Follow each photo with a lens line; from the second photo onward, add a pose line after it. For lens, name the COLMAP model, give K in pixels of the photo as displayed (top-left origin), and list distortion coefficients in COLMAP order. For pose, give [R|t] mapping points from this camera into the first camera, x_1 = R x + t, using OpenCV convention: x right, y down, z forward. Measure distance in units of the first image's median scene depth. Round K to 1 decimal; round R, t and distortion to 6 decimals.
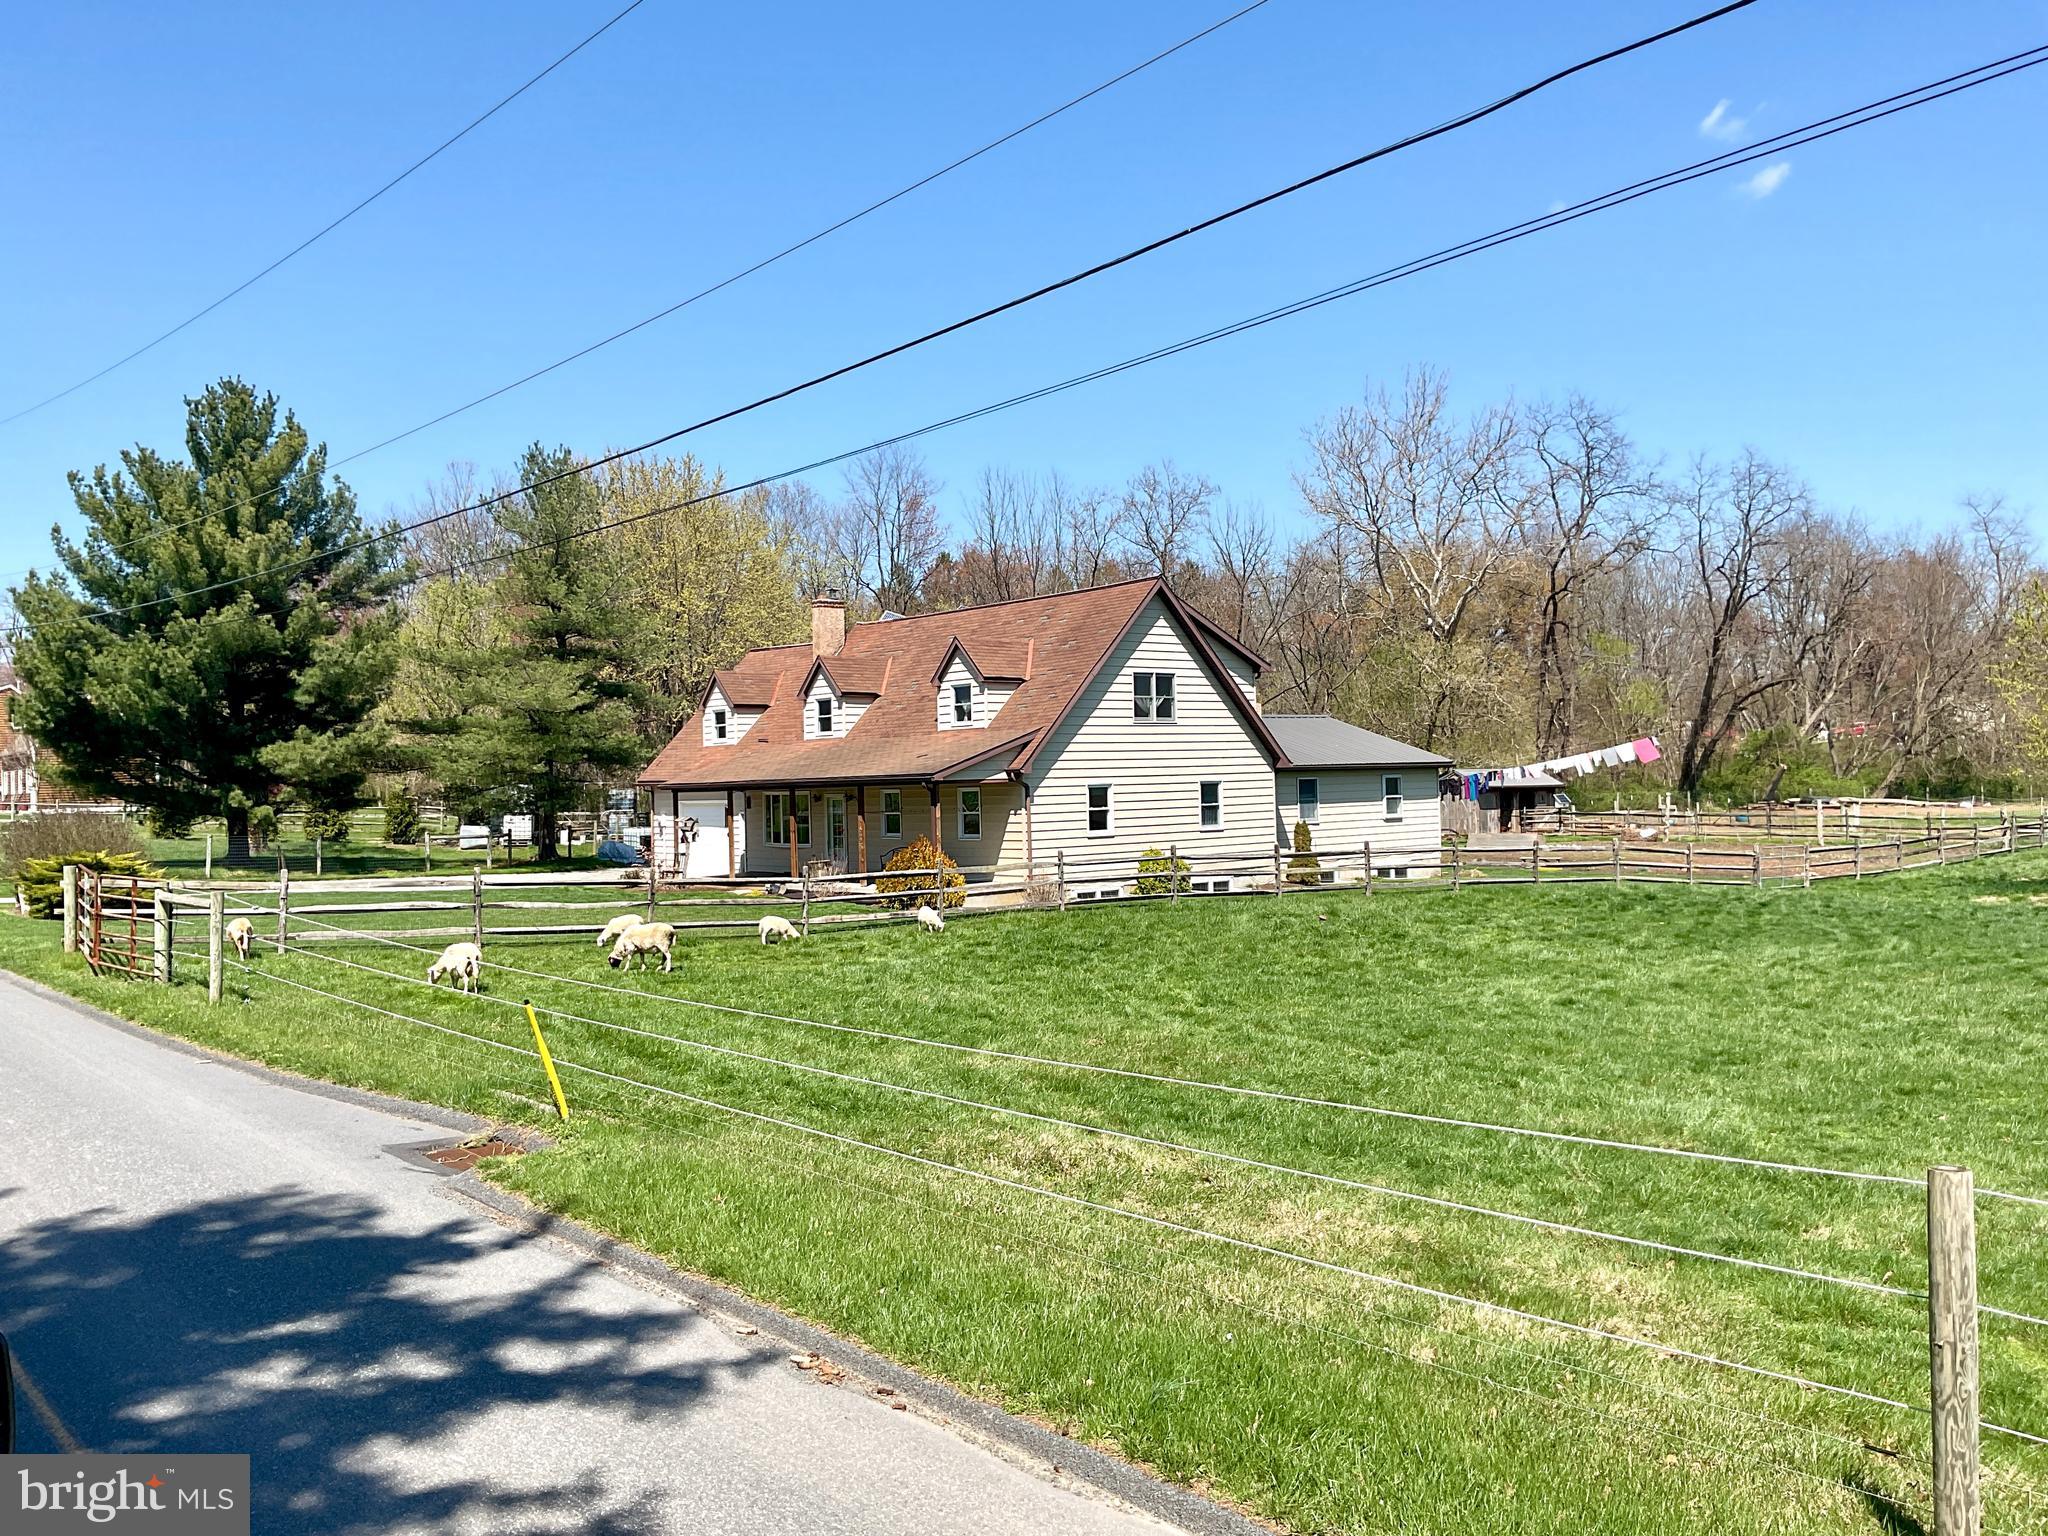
lens RADIAL K [[1659.4, 0, 1024.0], [0, 1659.4, 768.0], [0, 0, 1]] dist [0.083706, -0.126959]
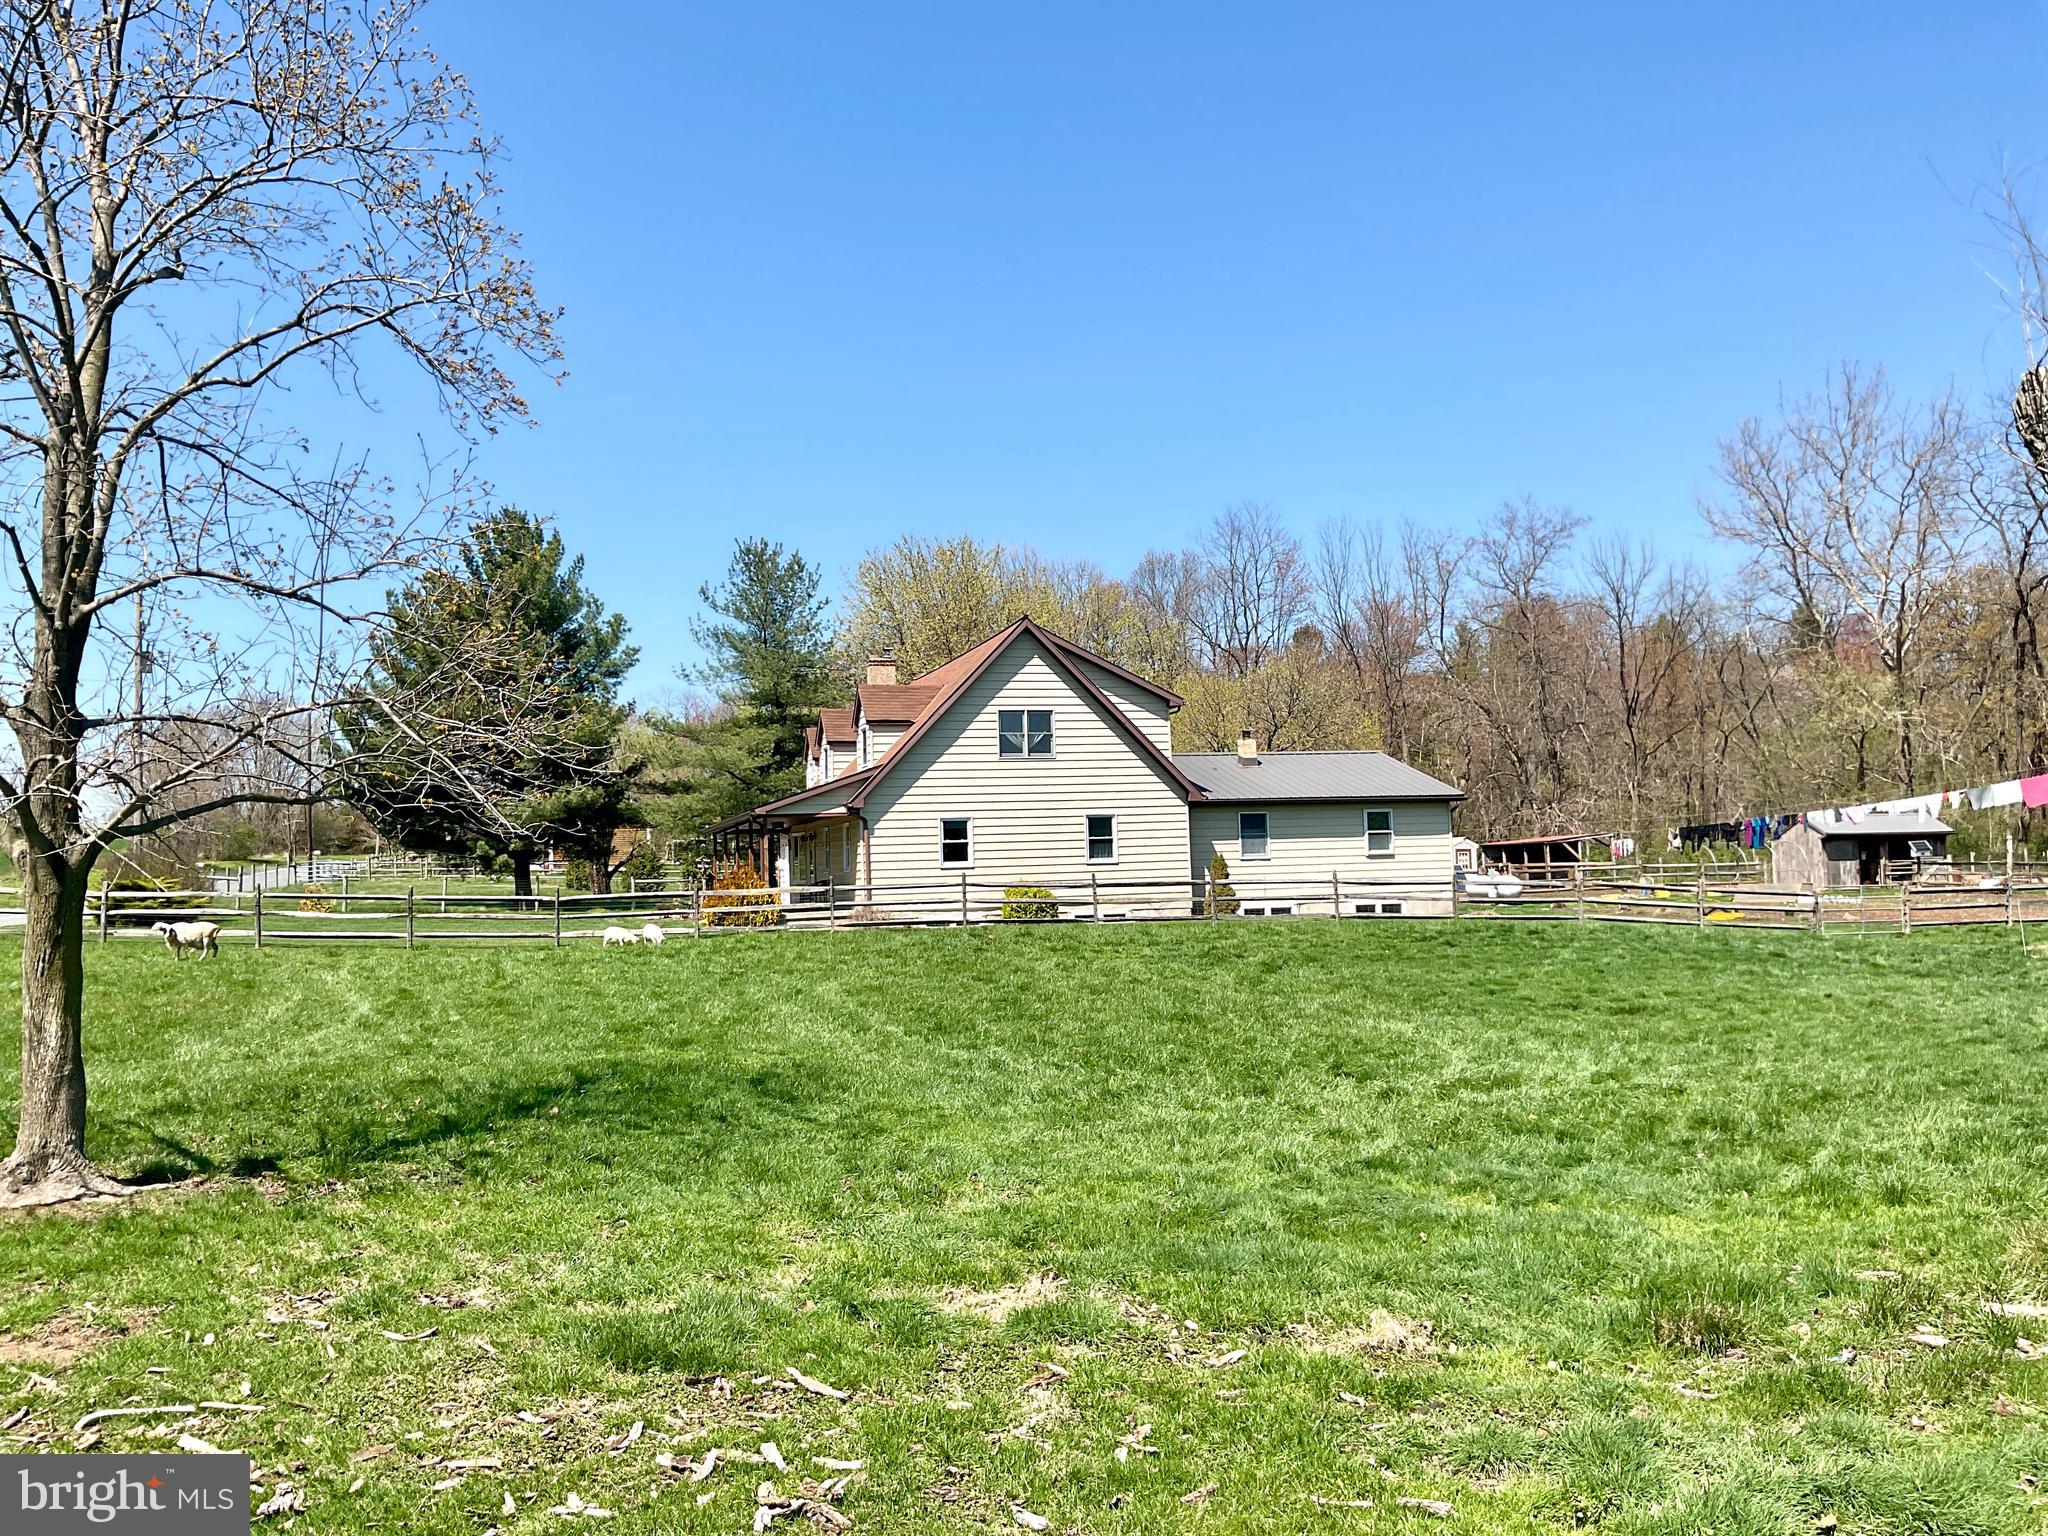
lens RADIAL K [[1659.4, 0, 1024.0], [0, 1659.4, 768.0], [0, 0, 1]] dist [0.083706, -0.126959]
pose [[0.918666, -0.028097, -0.394035, 0.469038], [0.010620, 0.998863, -0.046467, 0.025881], [0.394893, 0.038503, 0.917920, 0.051223]]
